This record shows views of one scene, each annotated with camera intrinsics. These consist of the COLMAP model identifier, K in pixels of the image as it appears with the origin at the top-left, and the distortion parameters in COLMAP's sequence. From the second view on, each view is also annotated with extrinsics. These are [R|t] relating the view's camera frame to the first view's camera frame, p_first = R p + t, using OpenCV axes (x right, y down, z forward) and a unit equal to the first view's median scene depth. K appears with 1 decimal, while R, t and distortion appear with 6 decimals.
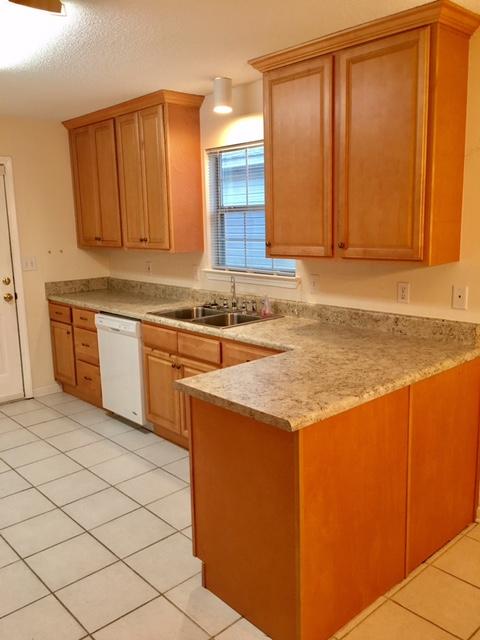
lens RADIAL K [[545.9, 0, 240.3], [0, 545.9, 312.2], [0, 0, 1]] dist [0.074573, -0.110430]
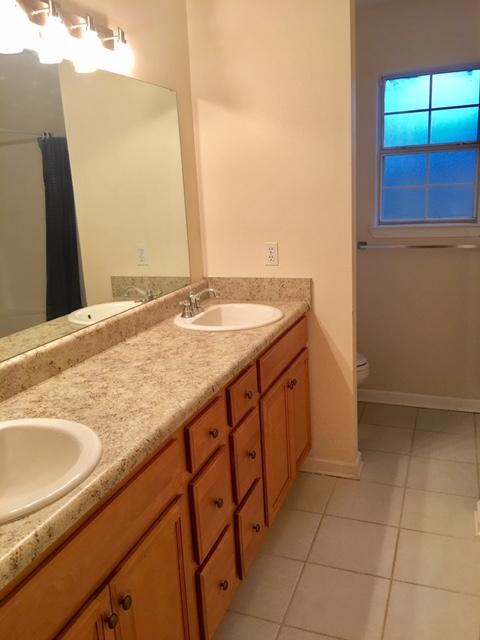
lens RADIAL K [[545.9, 0, 240.3], [0, 545.9, 312.2], [0, 0, 1]] dist [0.074573, -0.110430]
pose [[0.893927, -0.119233, 0.432062, 0.066742], [0.103878, 0.992835, 0.059064, -0.020980], [-0.436008, -0.007918, 0.899908, 0.273151]]
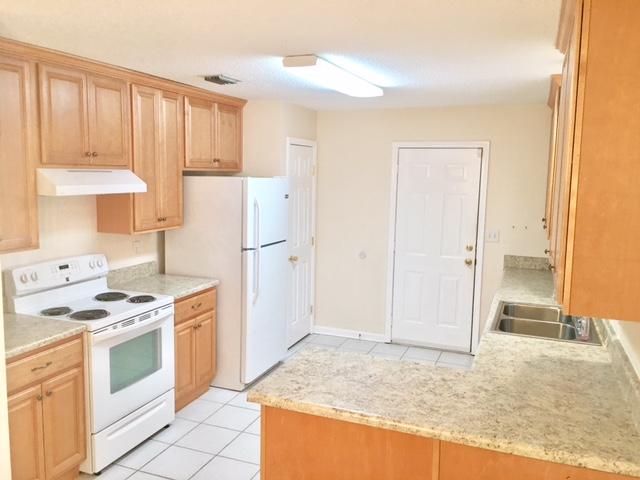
lens RADIAL K [[545.9, 0, 315.5], [0, 545.9, 239.7], [0, 0, 1]] dist [0.074573, -0.110430]
pose [[0.431580, 0.140954, -0.890994, 0.635176], [-0.179793, 0.981340, 0.068159, -0.130962], [0.883976, 0.130778, 0.448870, 0.281122]]
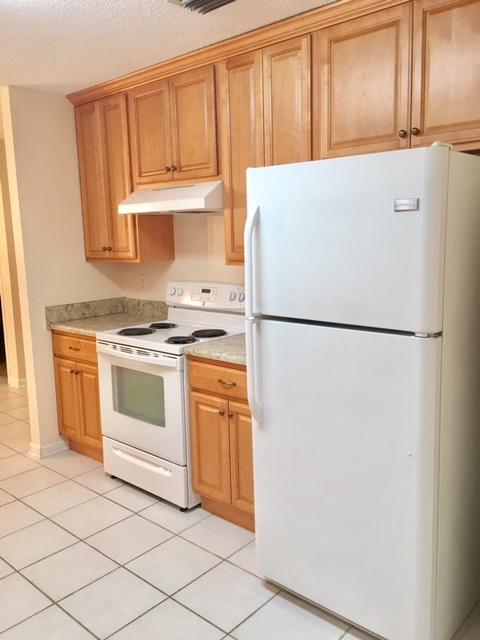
lens RADIAL K [[545.9, 0, 240.3], [0, 545.9, 312.2], [0, 0, 1]] dist [0.074573, -0.110430]
pose [[-0.994233, 0.063810, -0.086197, -0.497427], [0.034524, 0.951384, 0.306067, -0.192507], [0.101537, 0.301326, -0.948100, 1.333401]]
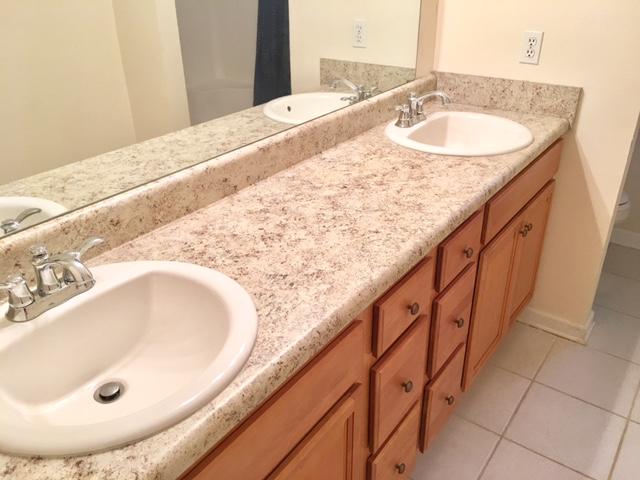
lens RADIAL K [[545.9, 0, 315.5], [0, 545.9, 239.7], [0, 0, 1]] dist [0.074573, -0.110430]
pose [[0.982208, -0.076806, 0.171371, 0.118518], [0.019906, 0.949980, 0.311677, -0.047033], [-0.186737, -0.302720, 0.934607, 0.400827]]
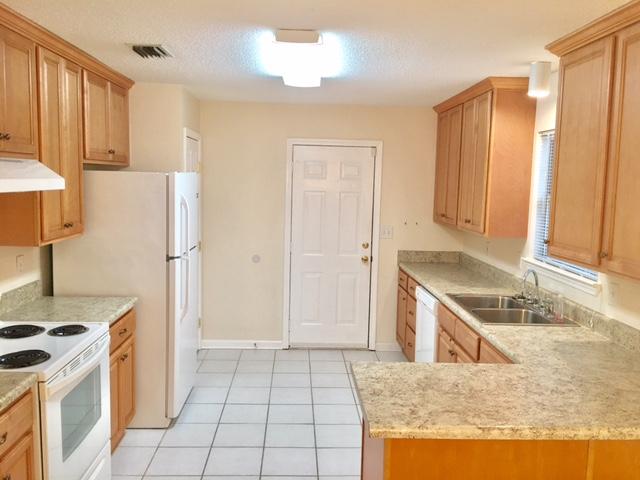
lens RADIAL K [[545.9, 0, 315.5], [0, 545.9, 239.7], [0, 0, 1]] dist [0.074573, -0.110430]
pose [[0.758797, 0.109818, -0.642002, 0.330653], [-0.148283, 0.988926, -0.006098, -0.063508], [0.634223, 0.099825, 0.766679, 0.064560]]
